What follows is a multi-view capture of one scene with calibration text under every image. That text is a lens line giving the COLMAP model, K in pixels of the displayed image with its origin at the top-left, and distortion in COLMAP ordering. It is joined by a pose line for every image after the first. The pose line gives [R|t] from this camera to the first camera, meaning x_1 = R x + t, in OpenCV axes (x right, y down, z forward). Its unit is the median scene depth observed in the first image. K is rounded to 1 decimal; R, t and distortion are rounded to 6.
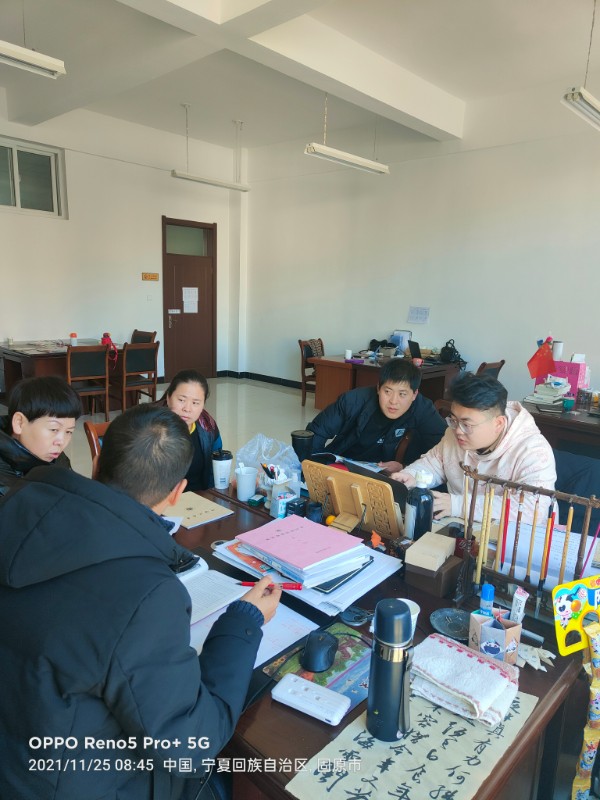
lens RADIAL K [[555.0, 0, 300.0], [0, 555.0, 400.0], [0, 0, 1]] dist [0.000248, -0.035160]
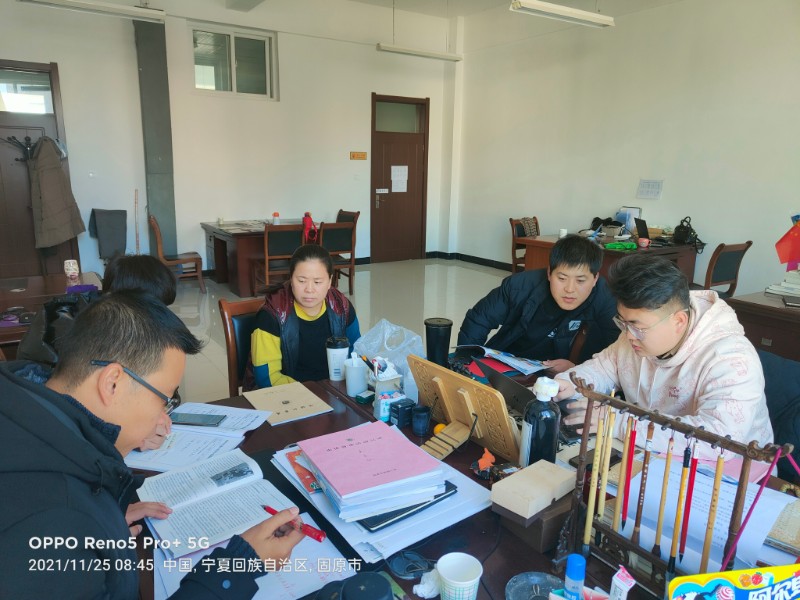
lens RADIAL K [[555.0, 0, 395.4], [0, 555.0, 297.0], [0, 0, 1]] dist [0.000248, -0.035160]
pose [[0.965745, 0.028889, -0.257878, 0.074394], [-0.022236, 0.999341, 0.028679, -0.000315], [0.258537, -0.021963, 0.965752, 0.073803]]
